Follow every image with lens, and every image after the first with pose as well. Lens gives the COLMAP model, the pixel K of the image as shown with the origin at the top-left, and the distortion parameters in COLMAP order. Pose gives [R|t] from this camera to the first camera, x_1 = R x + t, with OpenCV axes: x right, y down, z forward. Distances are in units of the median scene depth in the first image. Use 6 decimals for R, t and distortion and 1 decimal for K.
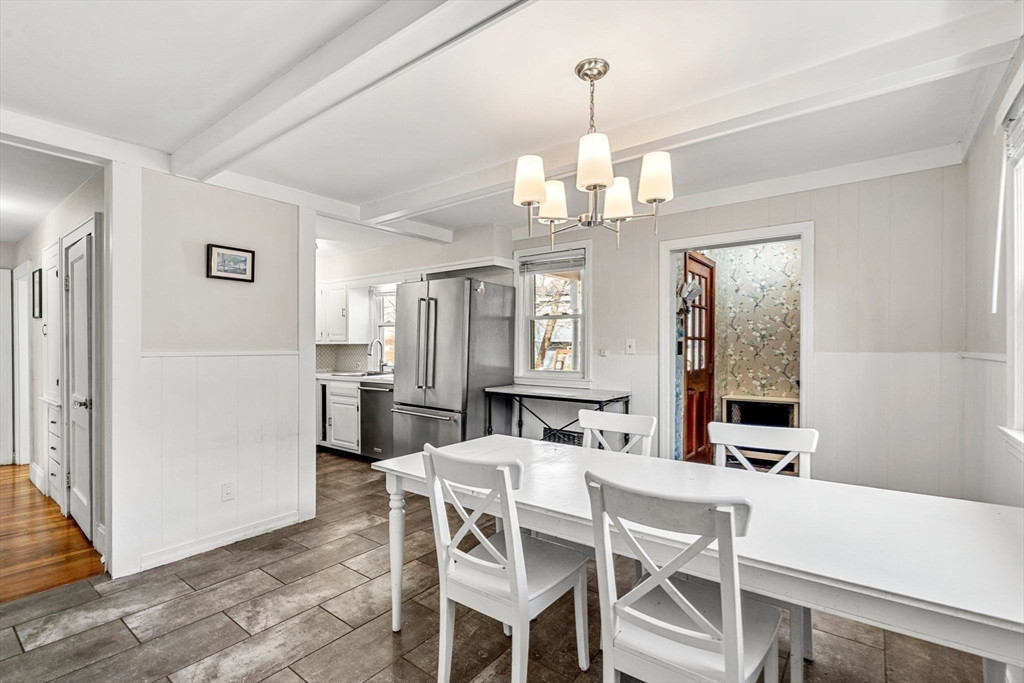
lens RADIAL K [[468.4, 0, 510.6], [0, 468.4, 352.3], [0, 0, 1]] dist [-0.000861, 0.000053]
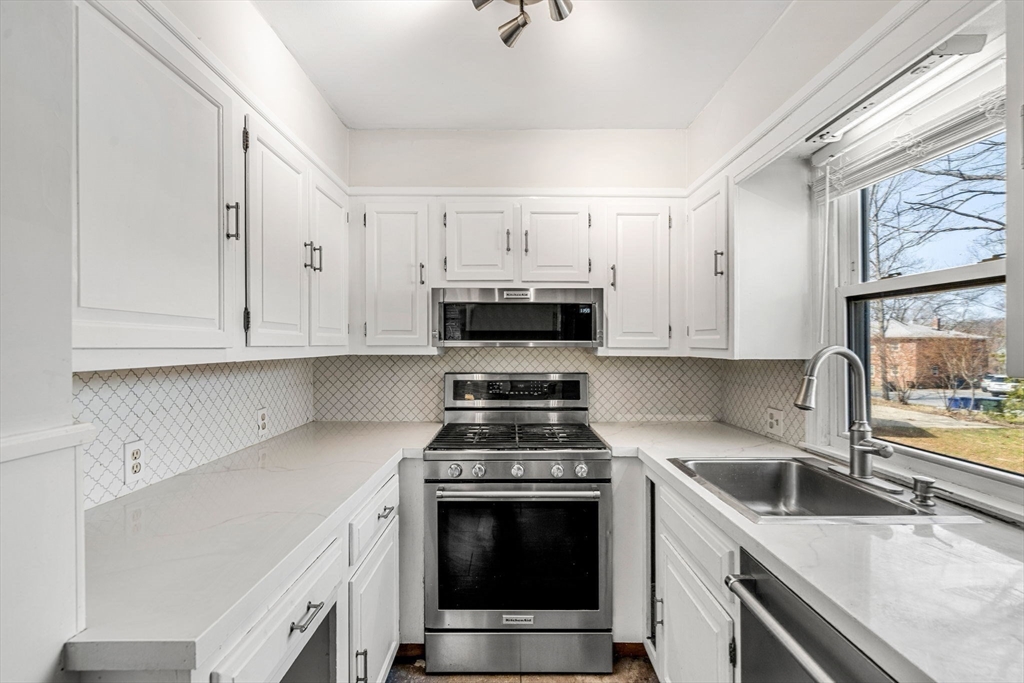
lens RADIAL K [[468.4, 0, 510.6], [0, 468.4, 352.3], [0, 0, 1]] dist [-0.000861, 0.000053]
pose [[0.613379, -0.004169, -0.789778, -0.333321], [-0.009879, 0.999867, -0.012951, -0.030615], [0.789727, 0.015746, 0.613256, 1.215398]]
